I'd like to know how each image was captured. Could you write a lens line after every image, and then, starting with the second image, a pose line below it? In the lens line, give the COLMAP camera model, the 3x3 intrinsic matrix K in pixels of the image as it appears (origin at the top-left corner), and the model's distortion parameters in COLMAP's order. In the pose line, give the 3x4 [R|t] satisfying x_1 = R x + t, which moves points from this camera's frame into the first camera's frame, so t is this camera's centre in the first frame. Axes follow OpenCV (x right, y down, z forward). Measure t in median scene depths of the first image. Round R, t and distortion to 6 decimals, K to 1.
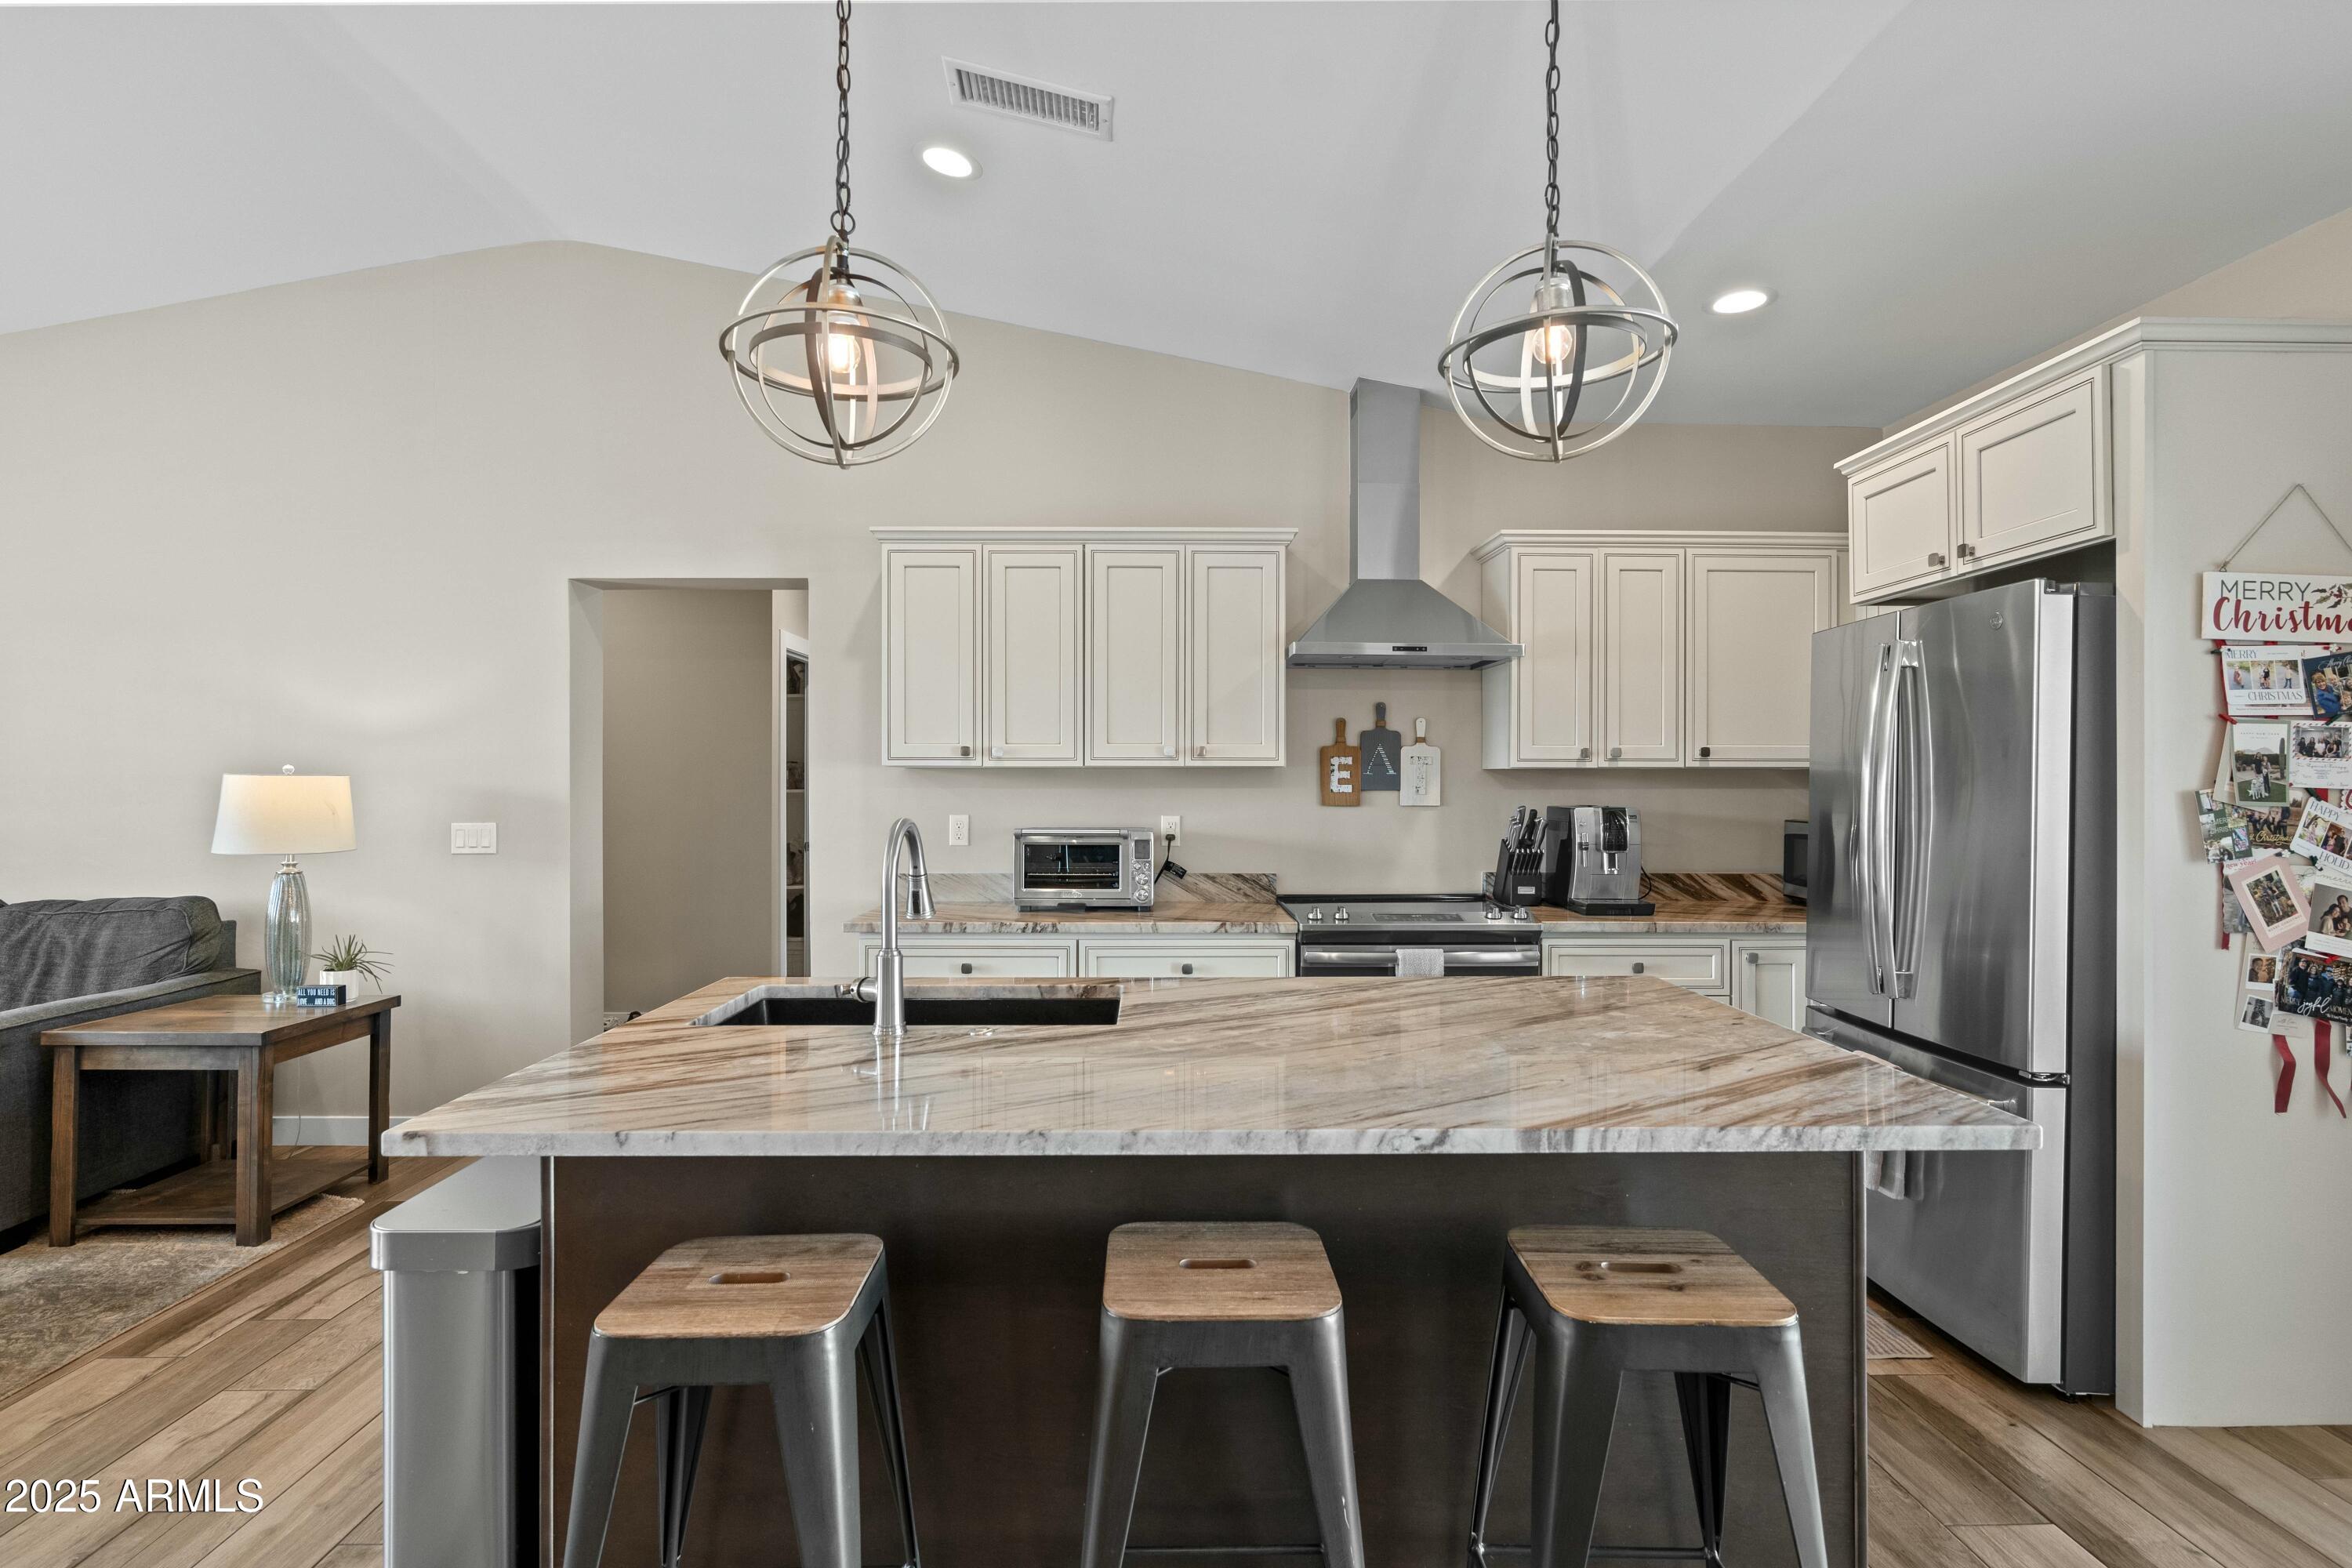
lens RADIAL K [[1157.5, 0, 1175.4], [0, 1157.5, 779.8], [0, 0, 1]] dist [-0.008228, 0.000988]
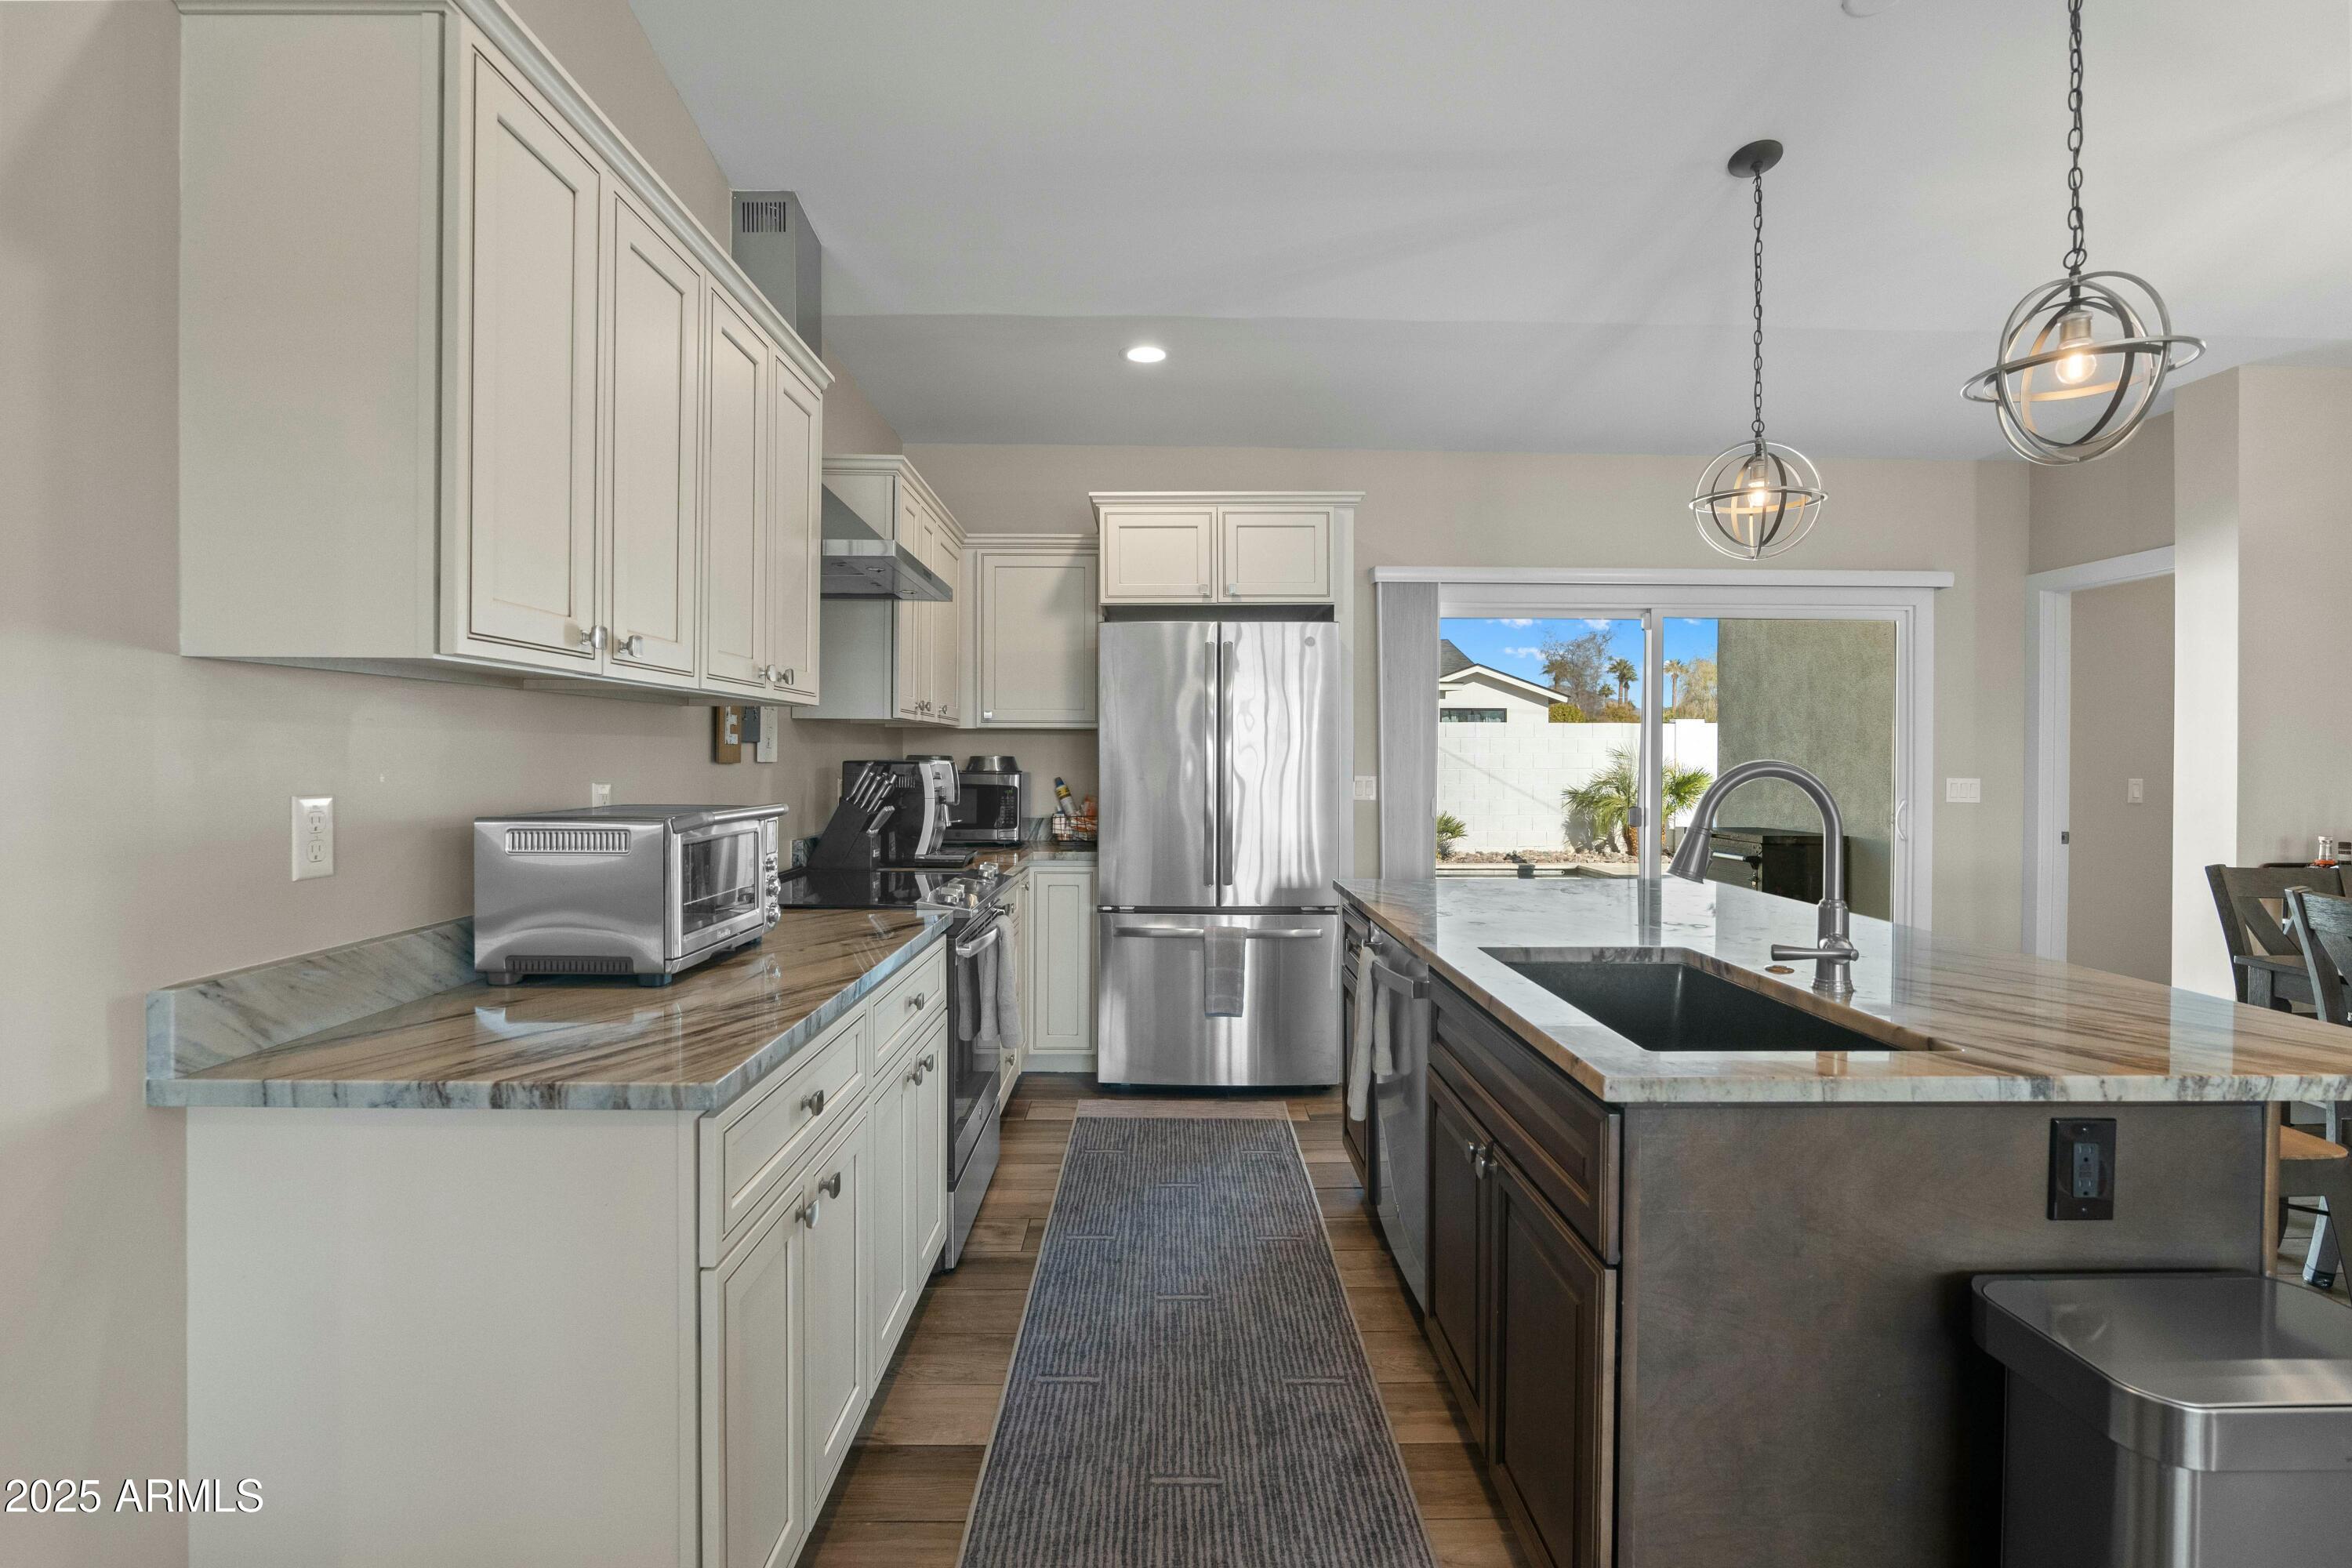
lens RADIAL K [[1104.3, 0, 1176.8], [0, 1104.3, 767.4], [0, 0, 1]] dist [-0.025384, 0.011175]
pose [[0.006032, -0.012341, 0.999906, -0.591183], [-0.006588, 0.999902, 0.012380, 0.016456], [-0.999960, -0.006662, 0.005950, 0.793107]]
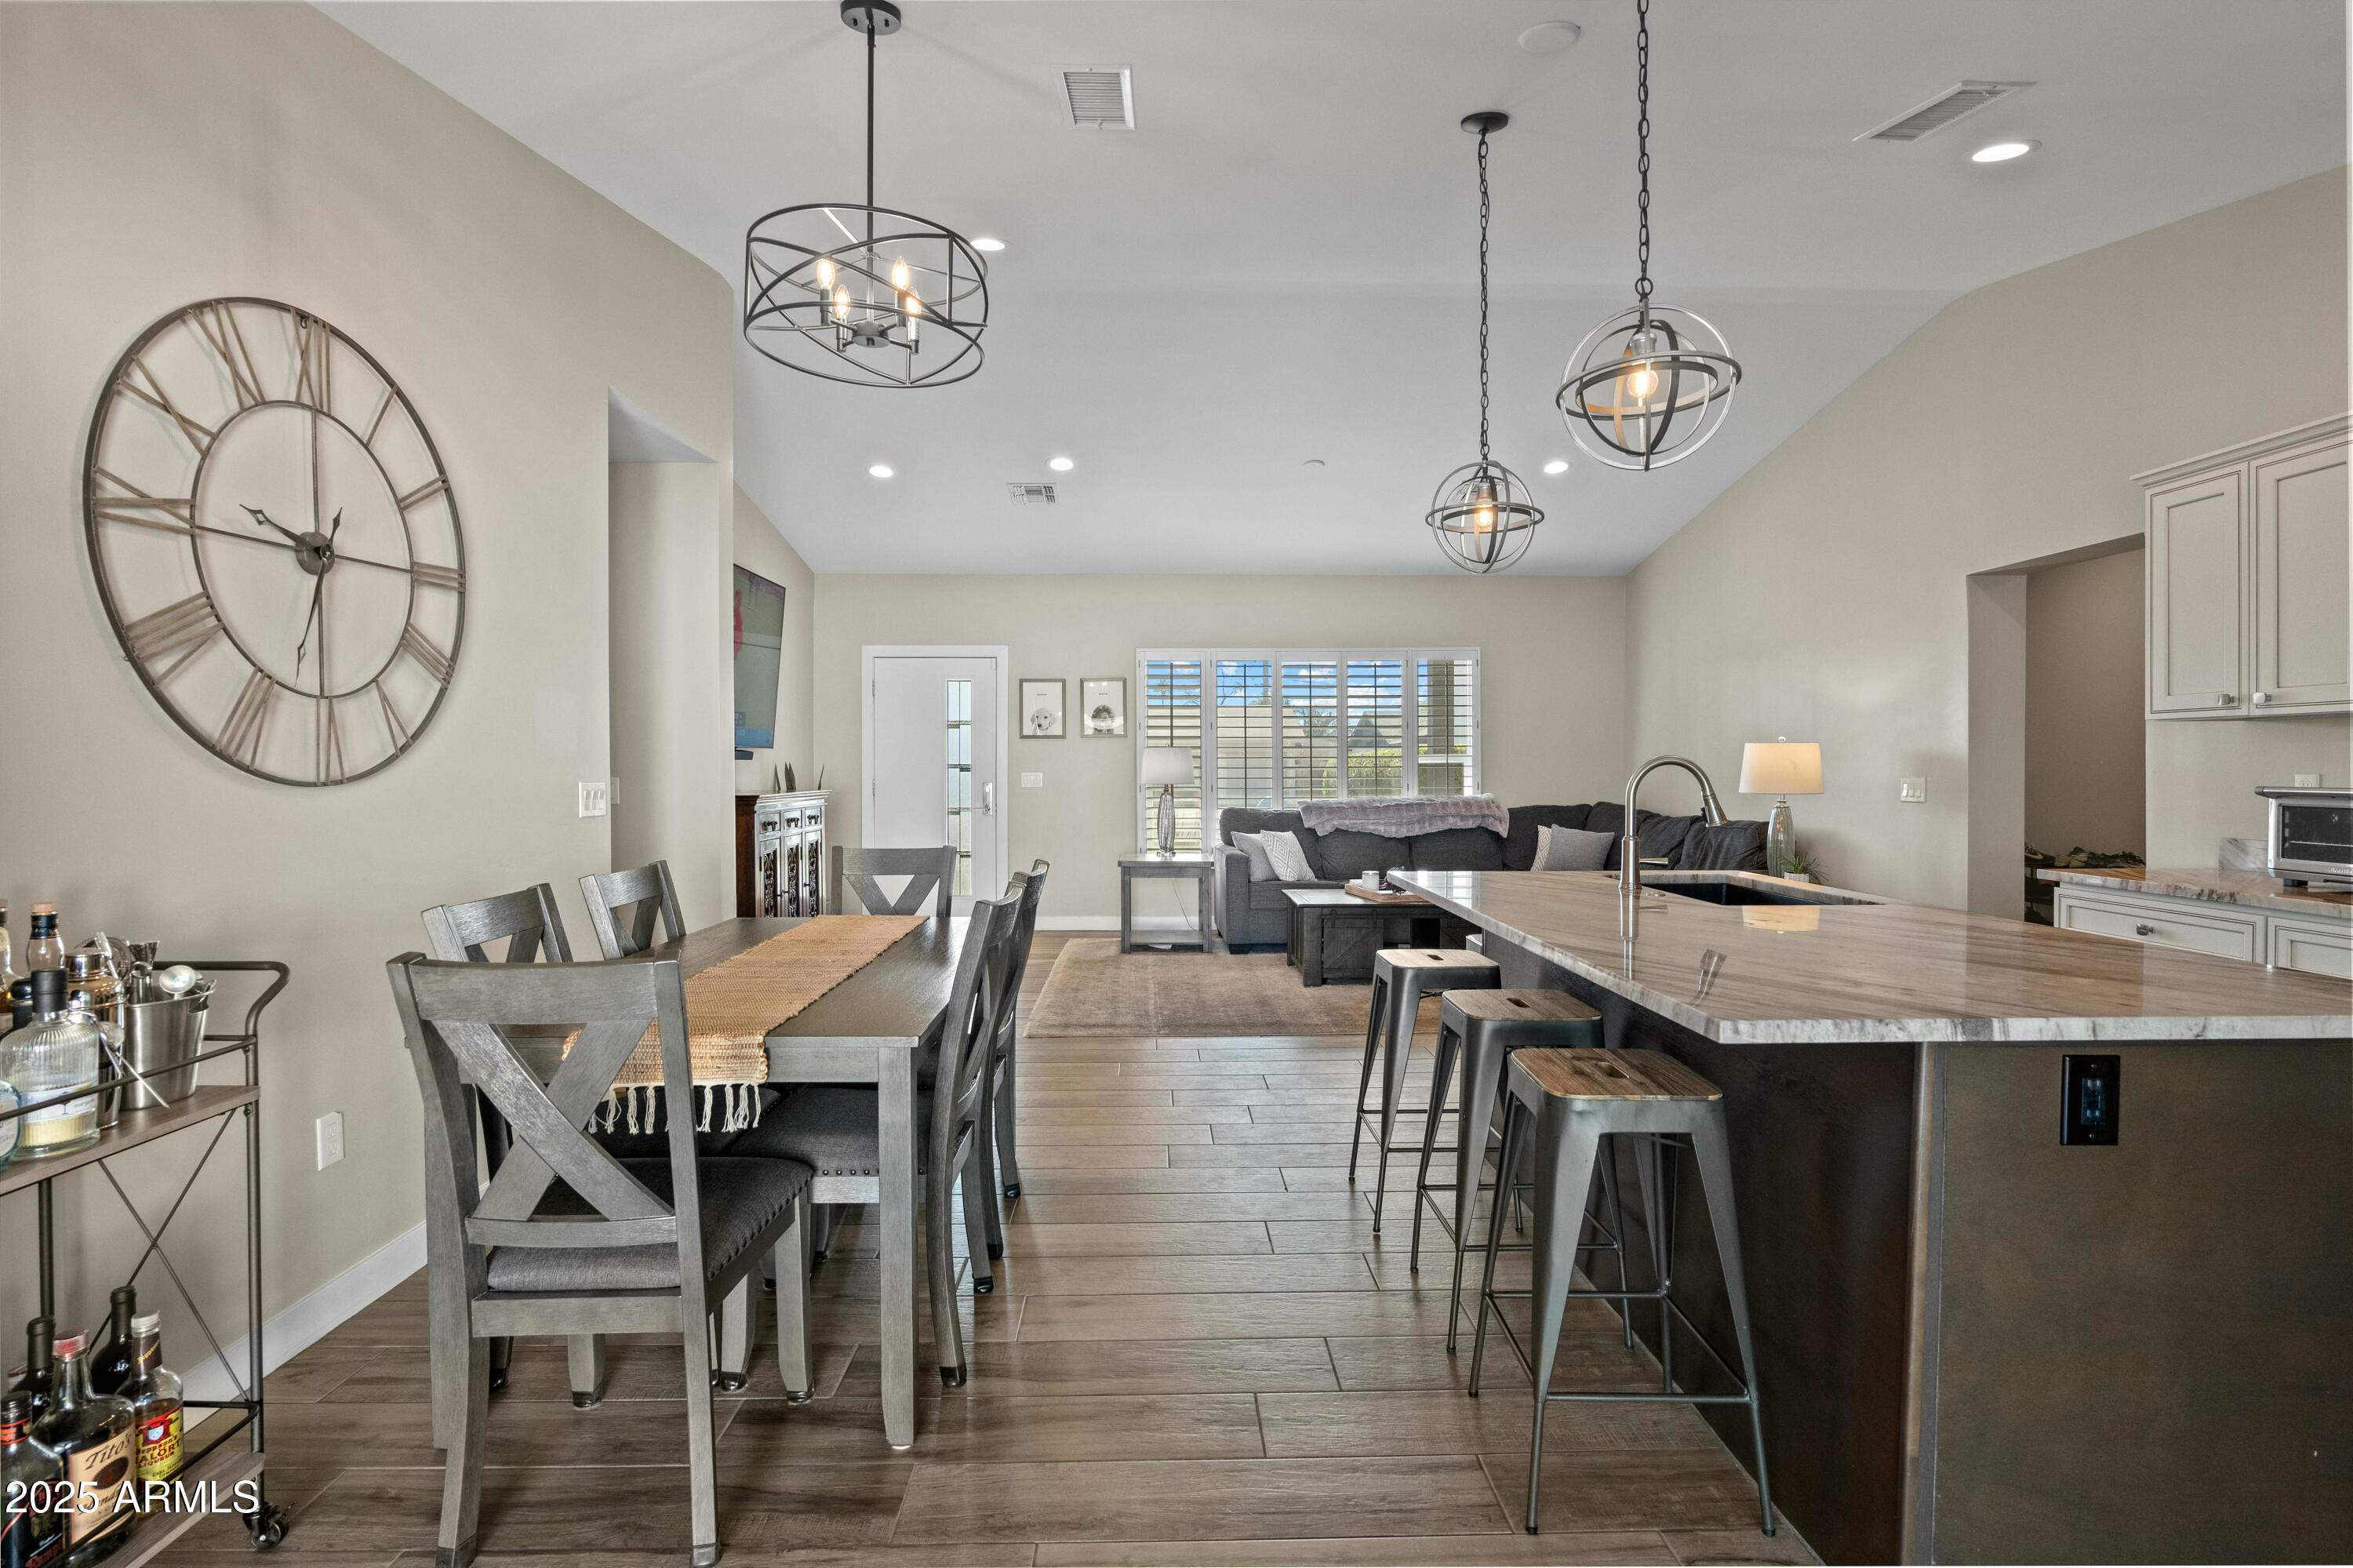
lens RADIAL K [[1088.7, 0, 1176.5], [0, 1088.7, 784.0], [0, 0, 1]] dist [-0.024508, 0.007477]
pose [[0.002739, 0.015193, -0.999881, 0.651875], [0.003401, 0.999879, 0.015202, 0.025428], [0.999990, -0.003442, 0.002687, 0.190215]]
